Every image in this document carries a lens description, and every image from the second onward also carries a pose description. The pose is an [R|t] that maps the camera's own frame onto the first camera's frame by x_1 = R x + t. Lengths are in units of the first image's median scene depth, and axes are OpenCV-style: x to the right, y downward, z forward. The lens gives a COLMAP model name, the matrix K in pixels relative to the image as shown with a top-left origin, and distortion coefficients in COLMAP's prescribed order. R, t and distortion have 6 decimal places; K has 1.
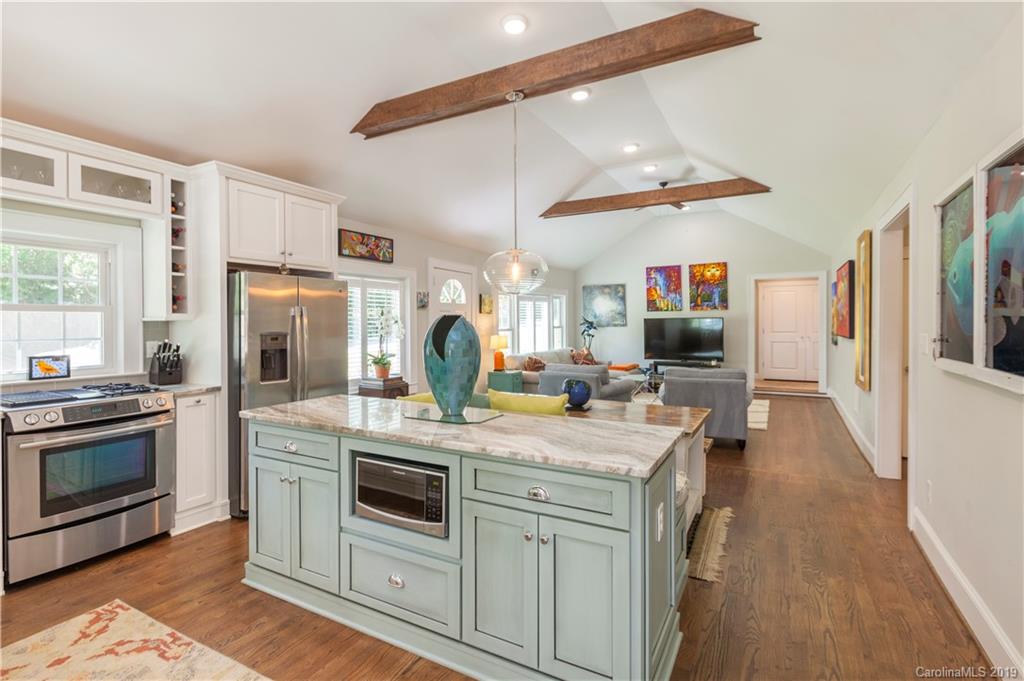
lens RADIAL K [[494.0, 0, 493.8], [0, 494.0, 323.9], [0, 0, 1]] dist [0.001359, -0.000091]
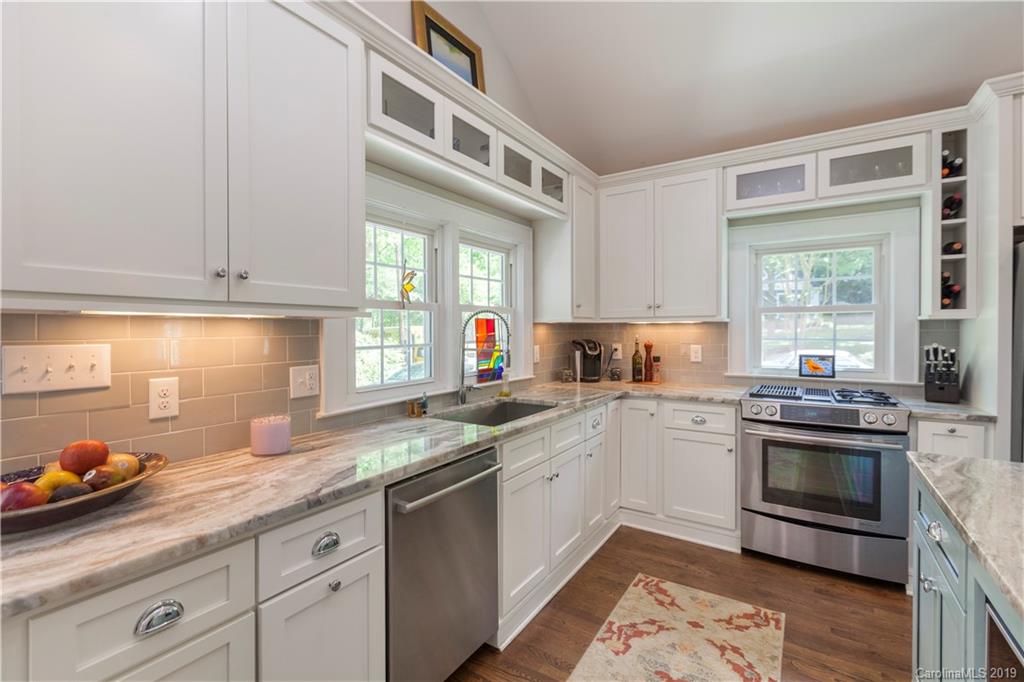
lens RADIAL K [[471.2, 0, 494.0], [0, 471.2, 335.2], [0, 0, 1]] dist [0.003639, -0.000207]
pose [[-0.060957, 0.017084, -0.997994, 0.066473], [-0.001312, 0.999851, 0.017196, 0.003569], [0.998140, 0.002357, -0.060925, 0.199401]]
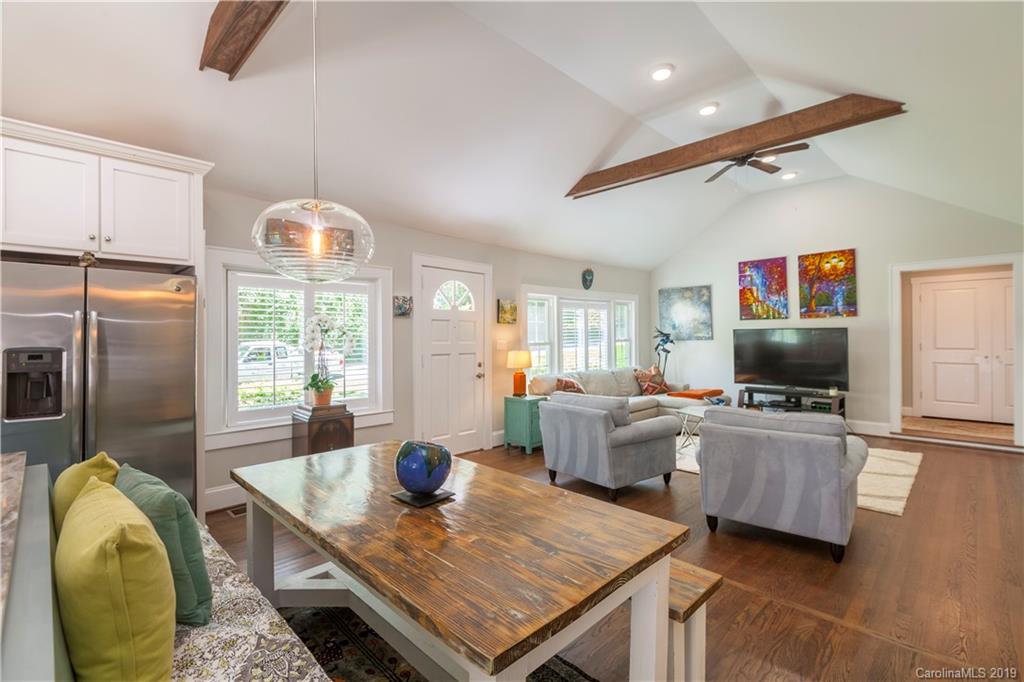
lens RADIAL K [[472.0, 0, 511.6], [0, 472.0, 333.5], [0, 0, 1]] dist [-0.003259, -0.000419]
pose [[0.969563, -0.002146, -0.244832, 0.213873], [0.000301, 0.999971, -0.007574, 0.001371], [0.244841, 0.007270, 0.969536, 0.303536]]
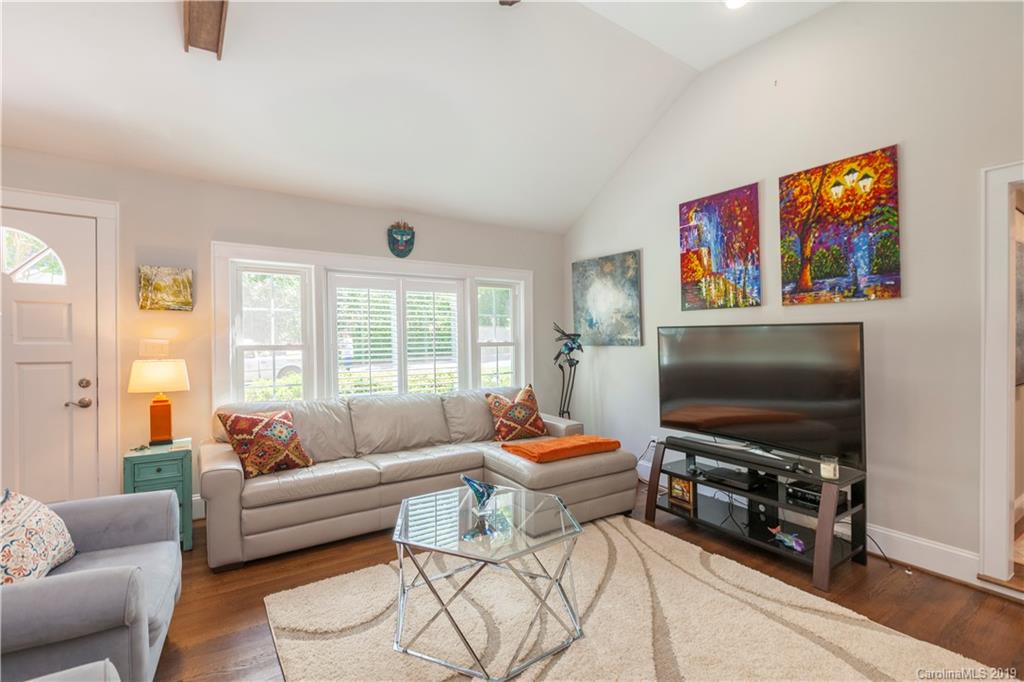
lens RADIAL K [[485.6, 0, 493.5], [0, 485.6, 335.8], [0, 0, 1]] dist [0.000025, -0.000752]
pose [[0.904067, 0.010704, -0.427256, 0.499435], [-0.014080, 0.999890, -0.004743, 0.000738], [0.427158, 0.010303, 0.904118, 0.822511]]
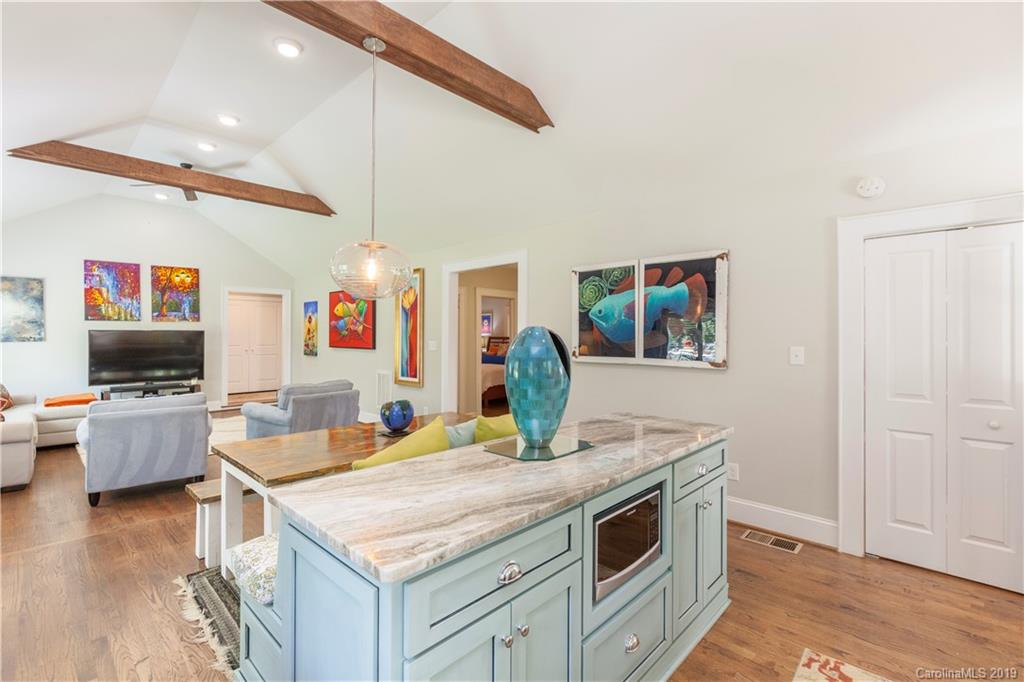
lens RADIAL K [[485.6, 0, 493.5], [0, 485.6, 335.8], [0, 0, 1]] dist [0.000025, -0.000752]
pose [[0.228270, 0.001725, 0.973596, -0.367356], [-0.000264, 0.999999, -0.001710, -0.001315], [-0.973598, 0.000134, 0.228270, 0.359971]]
